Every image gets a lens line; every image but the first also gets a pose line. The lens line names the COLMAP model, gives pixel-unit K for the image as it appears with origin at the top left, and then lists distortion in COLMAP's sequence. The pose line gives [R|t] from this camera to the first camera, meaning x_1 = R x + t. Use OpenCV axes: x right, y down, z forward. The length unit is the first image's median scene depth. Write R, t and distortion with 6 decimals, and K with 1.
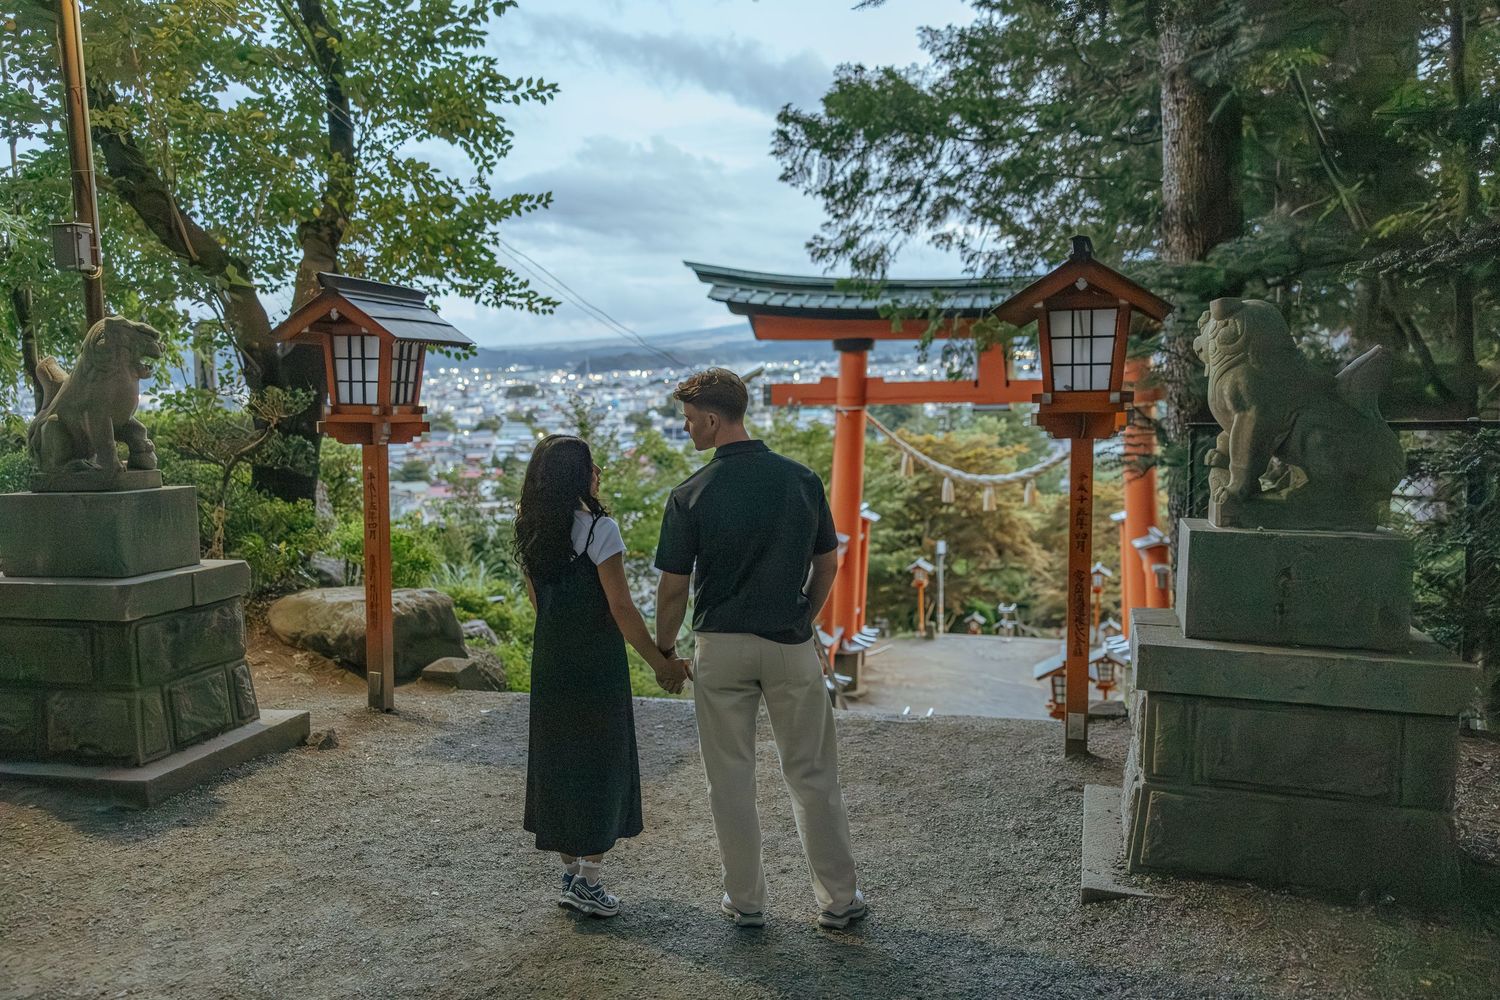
lens RADIAL K [[1221.3, 0, 751.6], [0, 1221.3, 494.9], [0, 0, 1]] dist [0.004912, -0.000161]
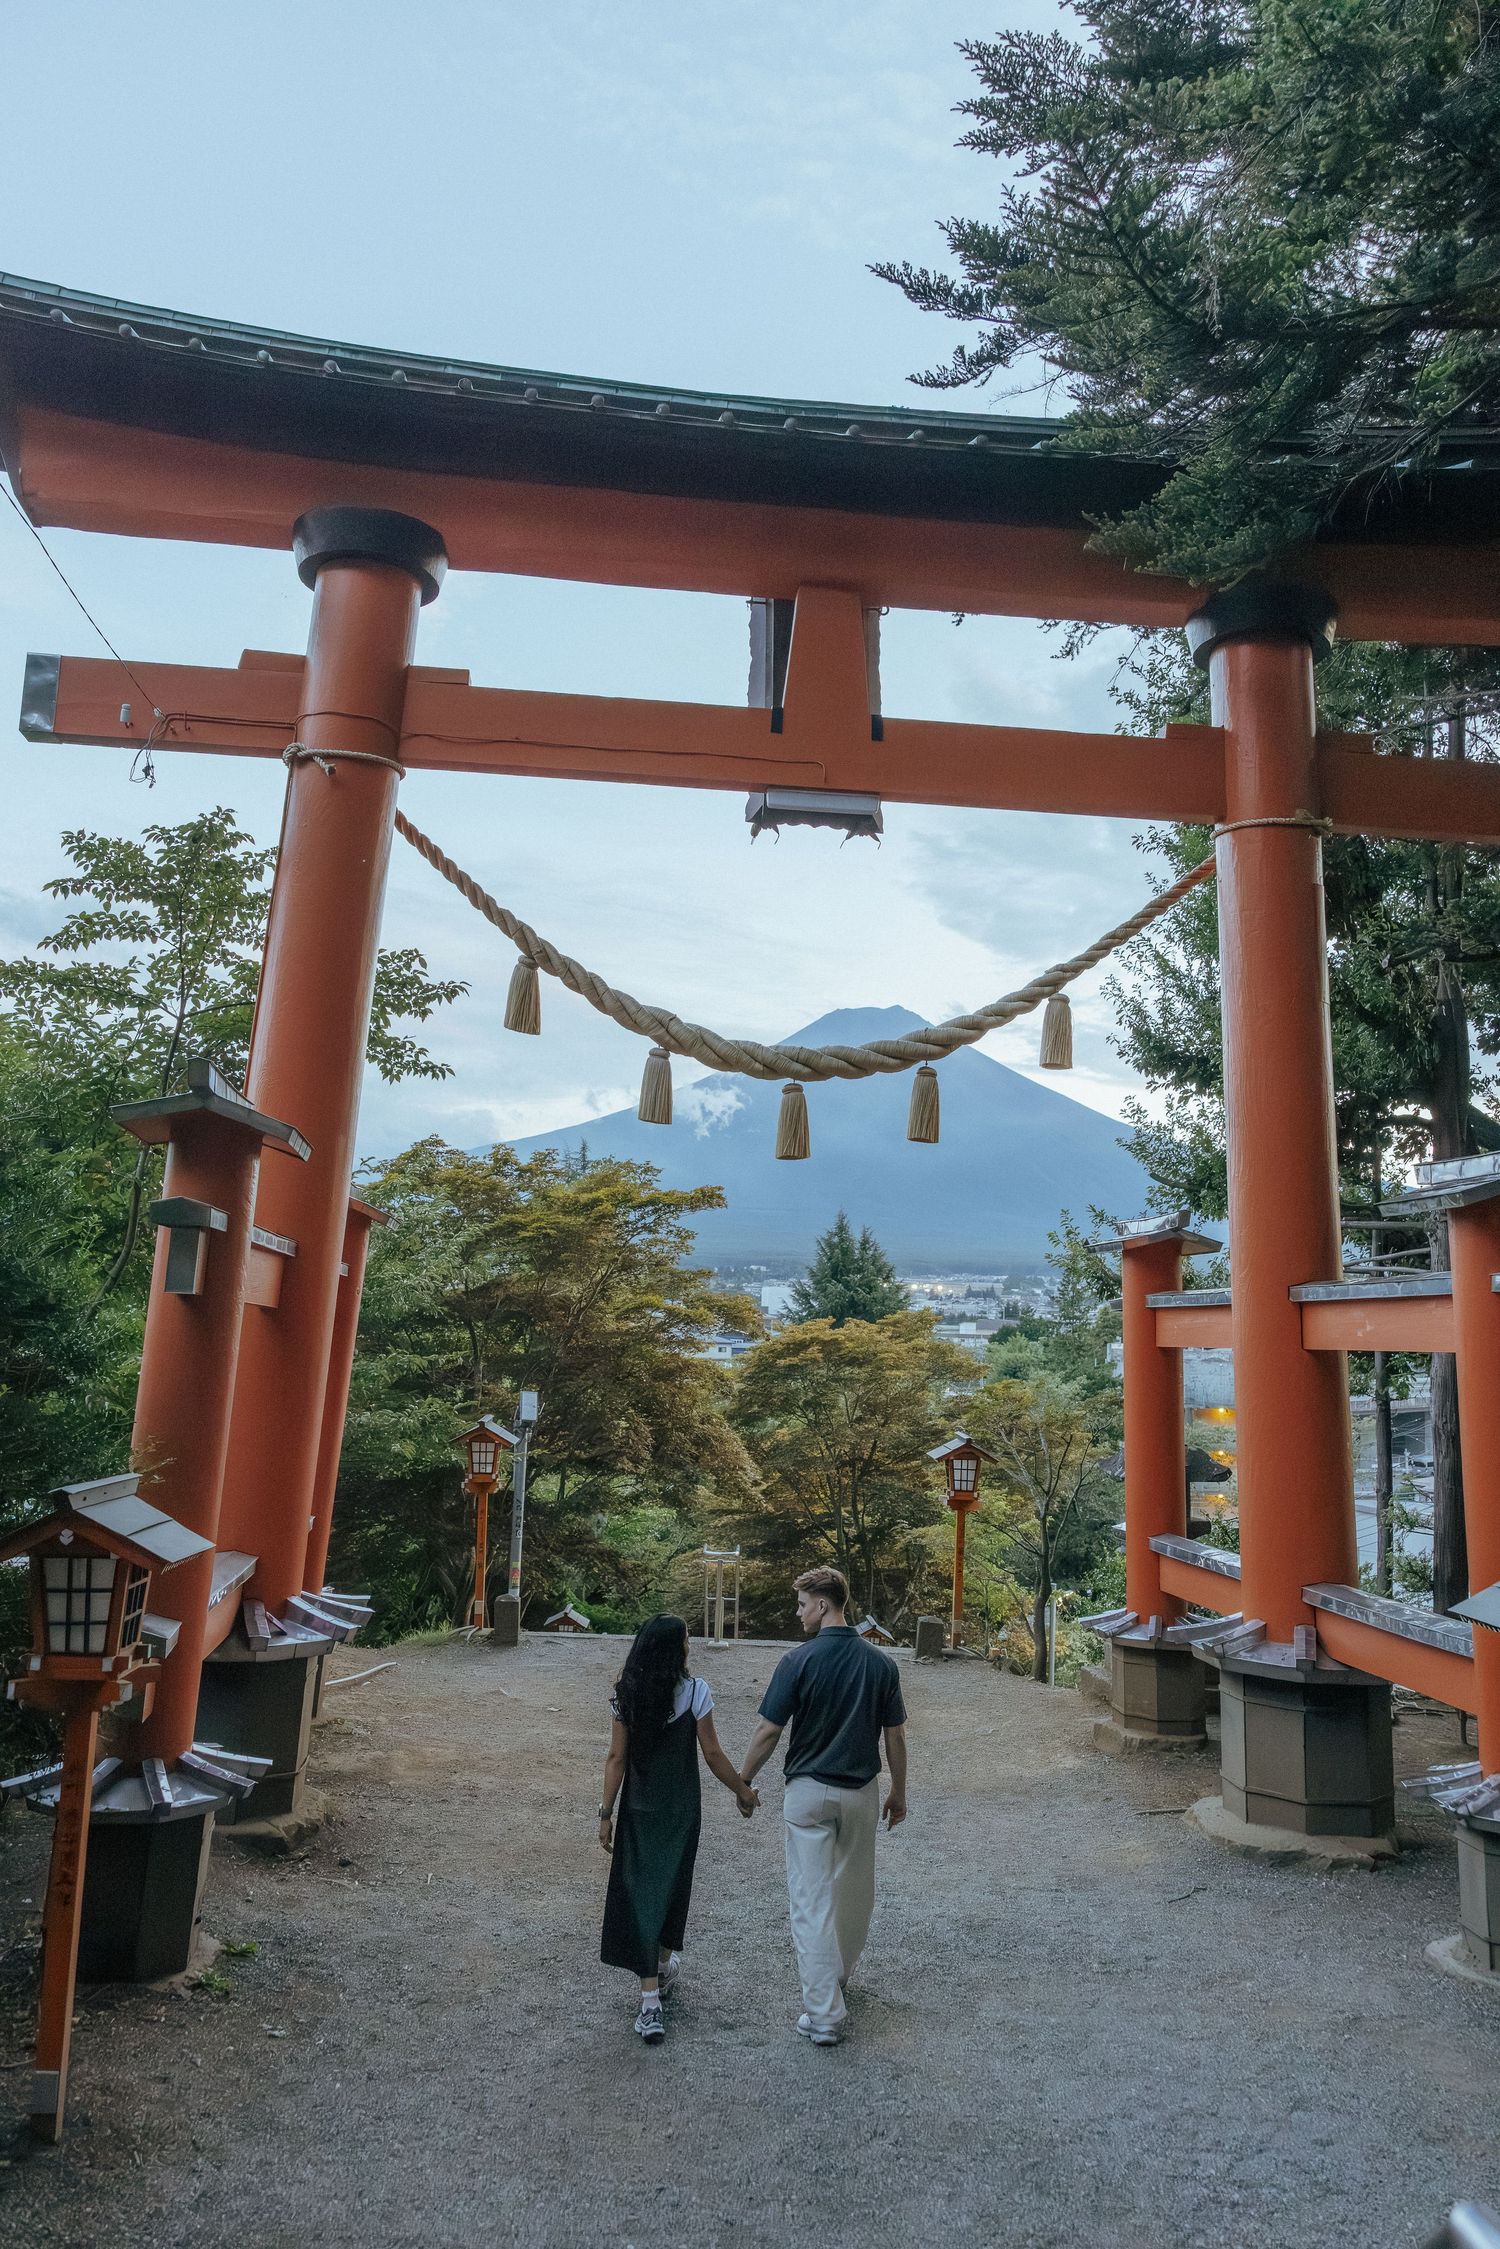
lens RADIAL K [[1669.9, 0, 739.8], [0, 1669.9, 1123.7], [0, 0, 1]] dist [0.004253, 0.000286]
pose [[0.940181, 0.091147, 0.328255, 0.047510], [-0.015698, 0.974112, -0.225521, 0.099309], [-0.340313, 0.206878, 0.917273, 0.630917]]
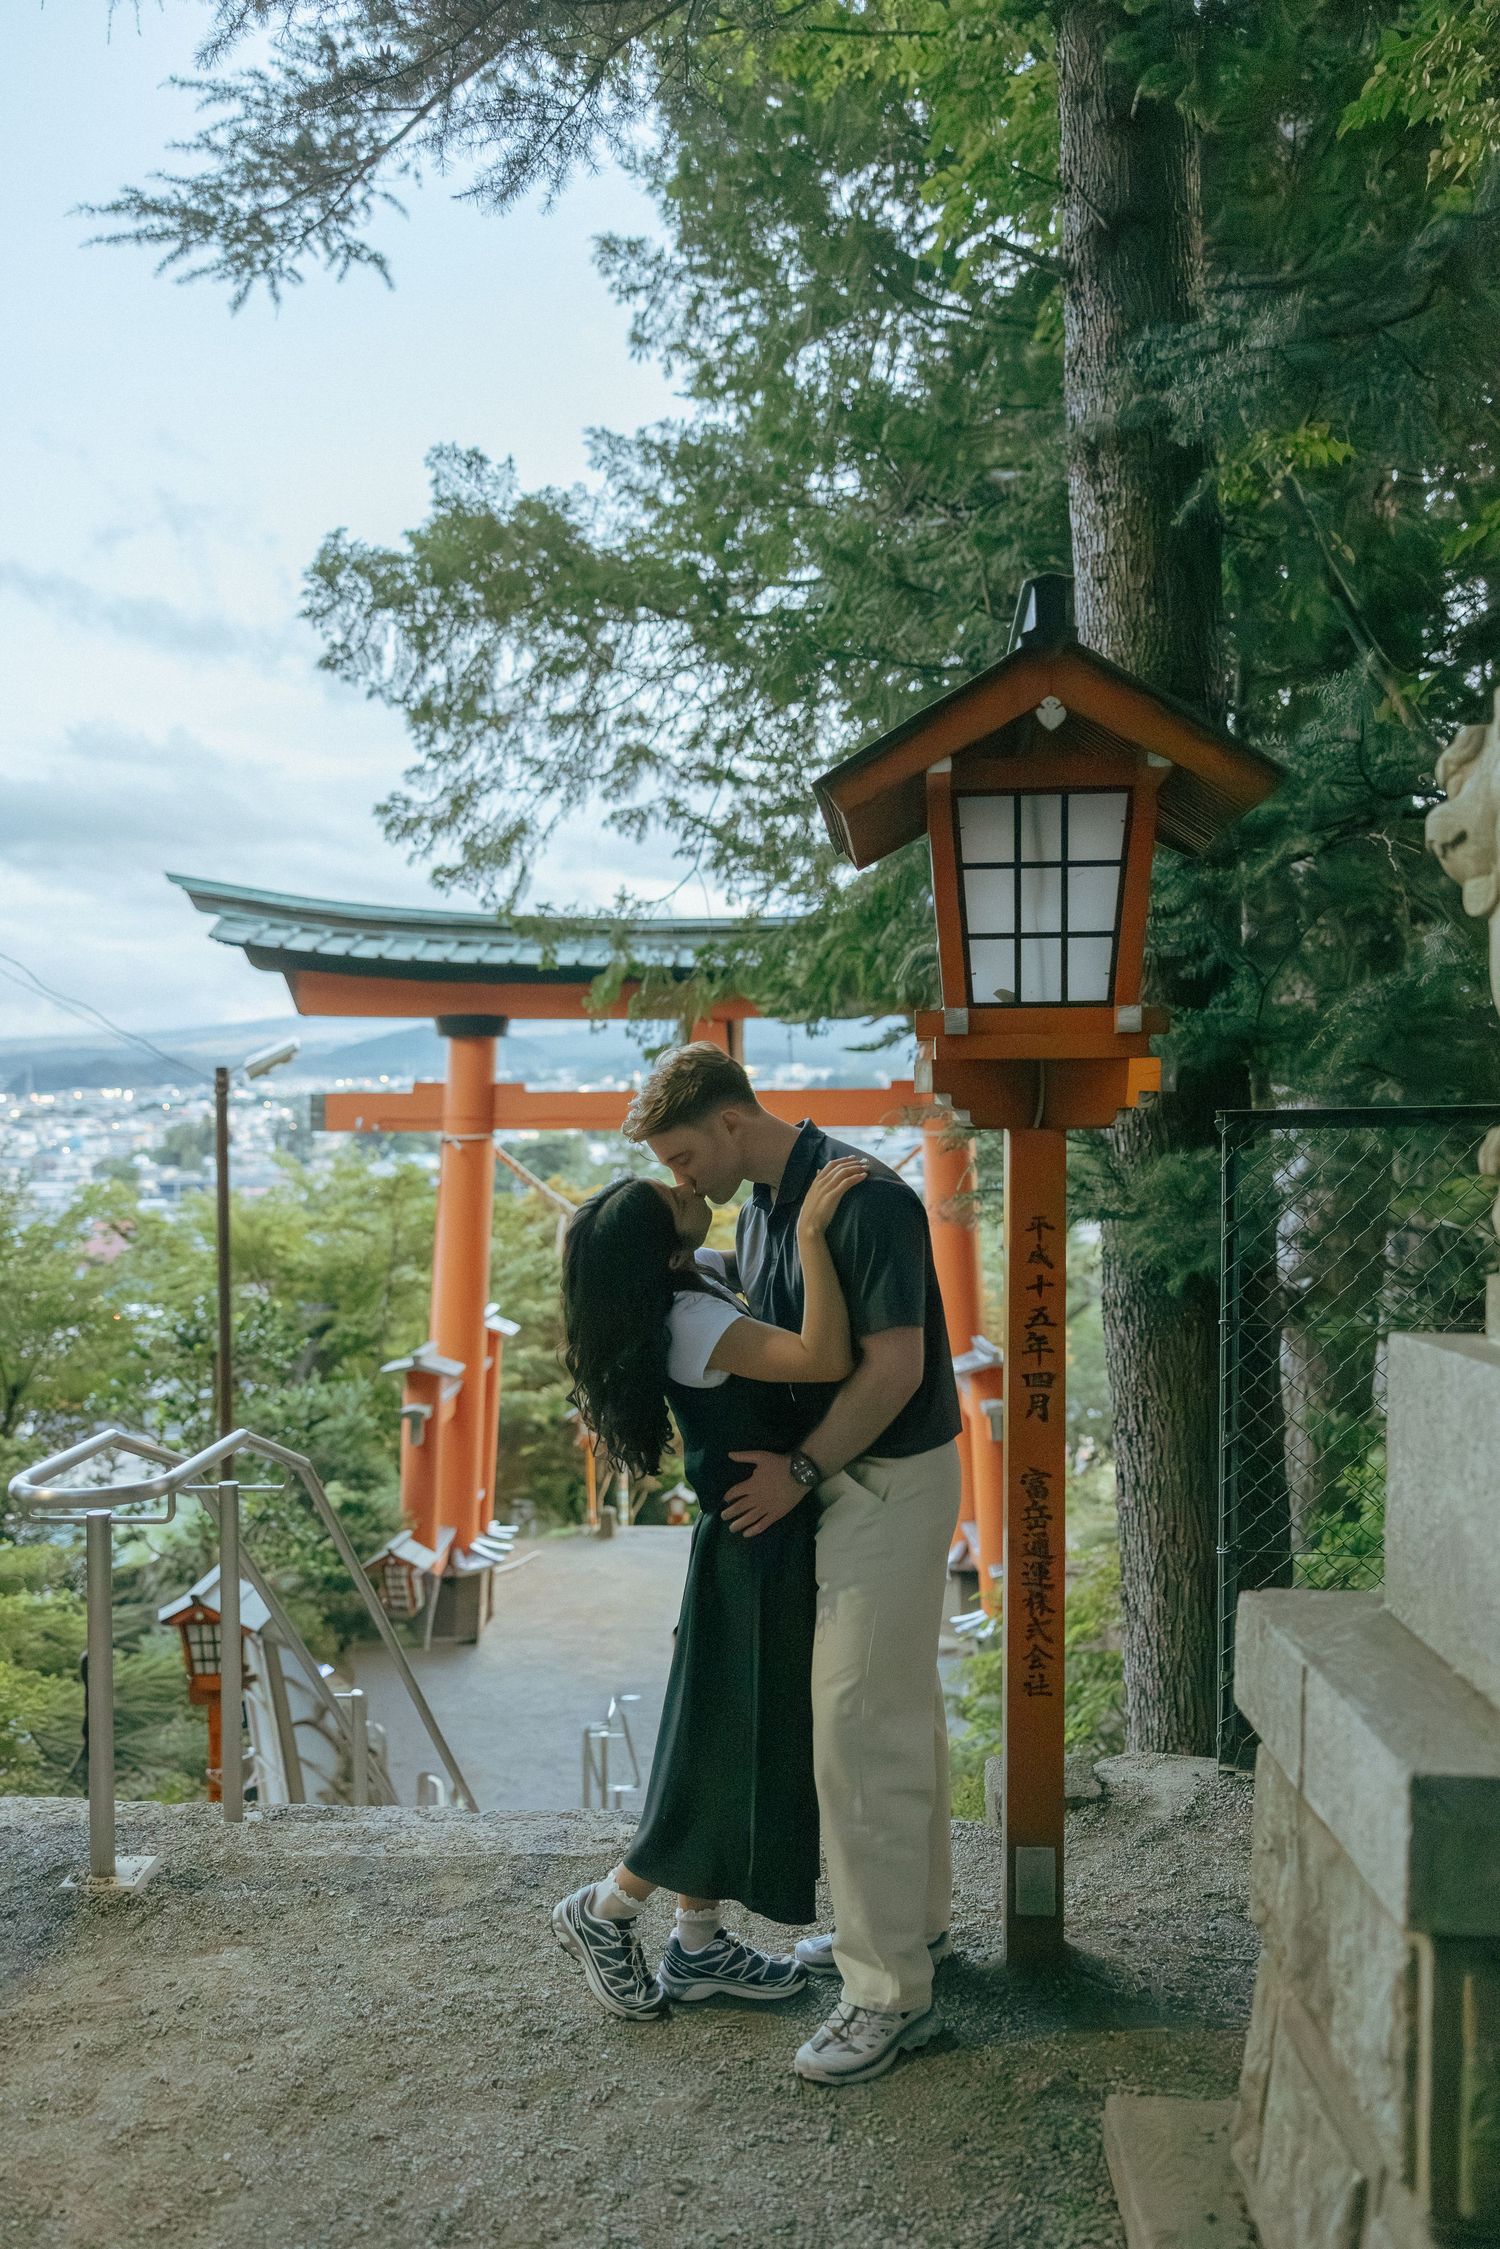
lens RADIAL K [[1921.6, 0, 740.9], [0, 1921.6, 1121.3], [0, 0, 1]] dist [-0.003717, 0.000312]
pose [[0.976028, 0.005502, 0.217574, 0.010687], [0.013560, 0.996201, -0.086023, 0.000618], [-0.217220, 0.086911, 0.972246, 0.101053]]
